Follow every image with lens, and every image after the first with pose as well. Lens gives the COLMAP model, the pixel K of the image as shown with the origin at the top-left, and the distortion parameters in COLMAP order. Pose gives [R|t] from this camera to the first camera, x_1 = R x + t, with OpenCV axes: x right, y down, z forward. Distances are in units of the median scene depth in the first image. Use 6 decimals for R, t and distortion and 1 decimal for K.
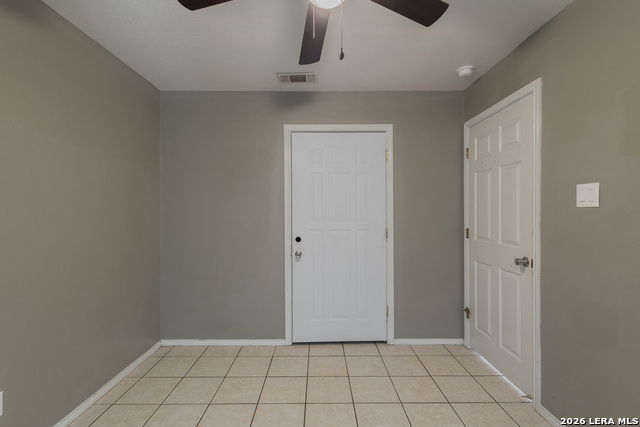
lens RADIAL K [[293.1, 0, 321.0], [0, 293.1, 214.1], [0, 0, 1]] dist [0.001804, -0.000046]
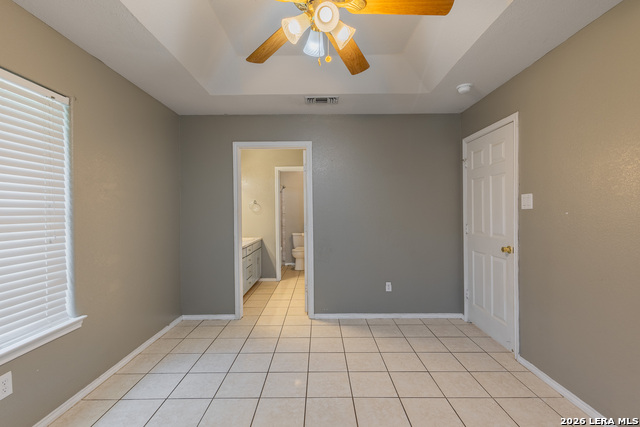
lens RADIAL K [[293.1, 0, 320.0], [0, 293.1, 210.5], [0, 0, 1]] dist [0.001804, -0.000046]
pose [[0.999990, 0.003756, 0.002341, -0.077427], [-0.003743, 0.999978, -0.005408, -0.000795], [-0.002361, 0.005399, 0.999983, -0.151476]]
